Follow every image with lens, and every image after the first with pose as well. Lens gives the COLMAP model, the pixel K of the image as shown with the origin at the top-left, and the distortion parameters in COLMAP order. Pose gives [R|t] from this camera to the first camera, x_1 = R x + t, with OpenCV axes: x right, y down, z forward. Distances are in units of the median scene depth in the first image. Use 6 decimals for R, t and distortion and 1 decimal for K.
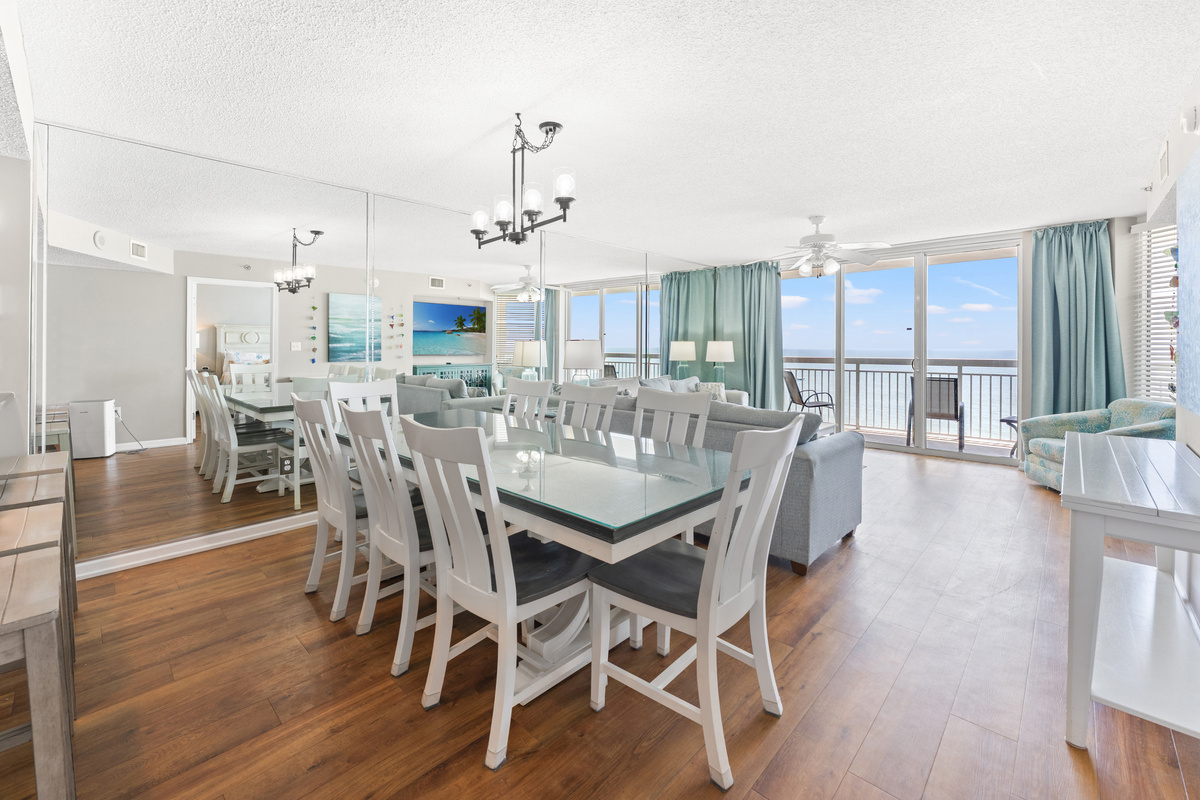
lens RADIAL K [[507.8, 0, 596.6], [0, 507.8, 349.6], [0, 0, 1]] dist [0.001448, 0.000390]
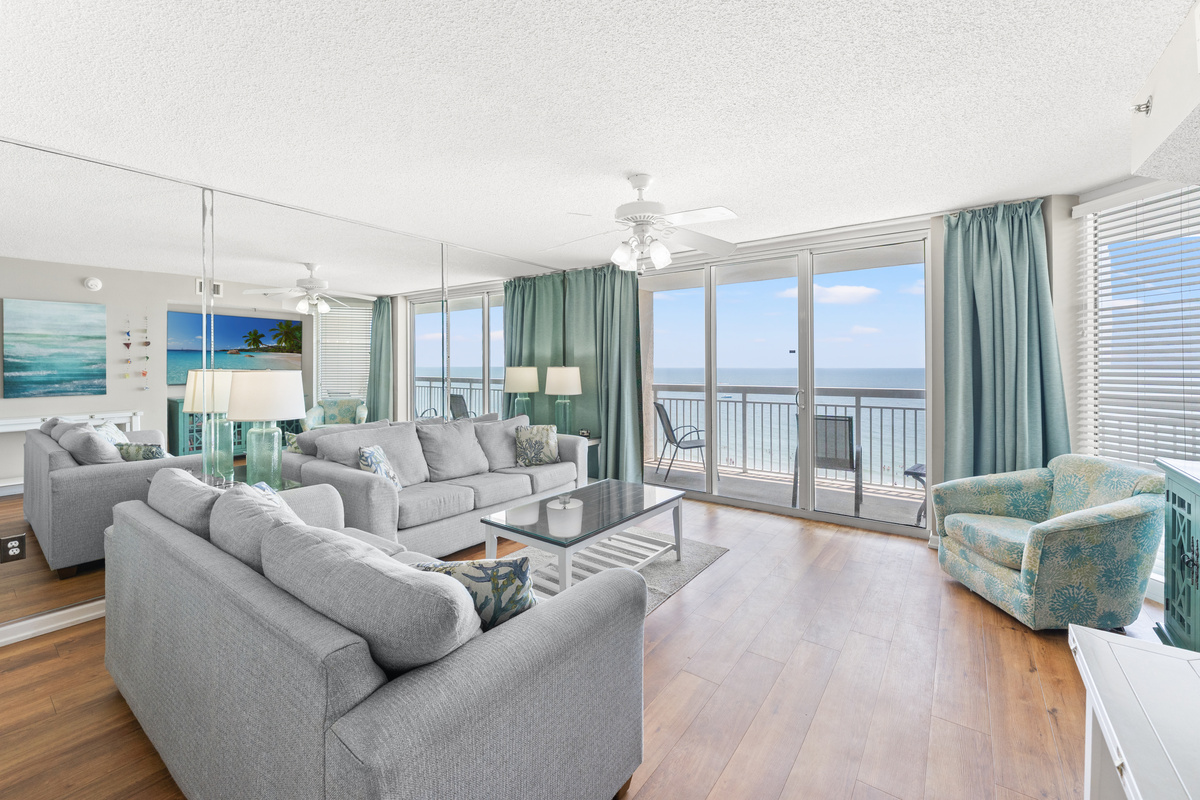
lens RADIAL K [[495.1, 0, 596.0], [0, 495.1, 367.0], [0, 0, 1]] dist [-0.001501, -0.000156]
pose [[0.993254, -0.002646, 0.115925, 0.232067], [0.003150, 0.999986, -0.004164, -0.015015], [-0.115913, 0.004501, 0.993249, 0.294138]]
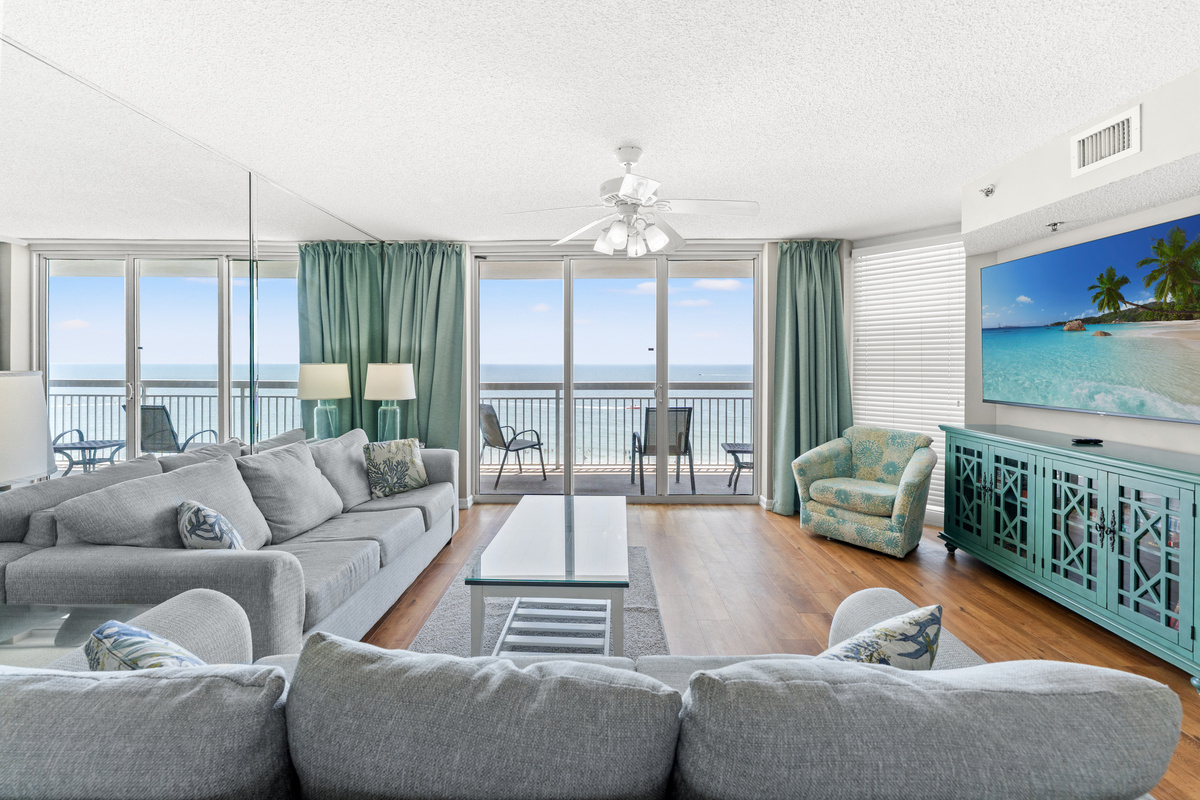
lens RADIAL K [[496.2, 0, 592.6], [0, 496.2, 359.0], [0, 0, 1]] dist [-0.000053, -0.000093]
pose [[0.740733, 0.001939, 0.671796, 0.022117], [0.004386, 0.999961, -0.007722, -0.018554], [-0.671785, 0.008666, 0.740696, 0.465909]]
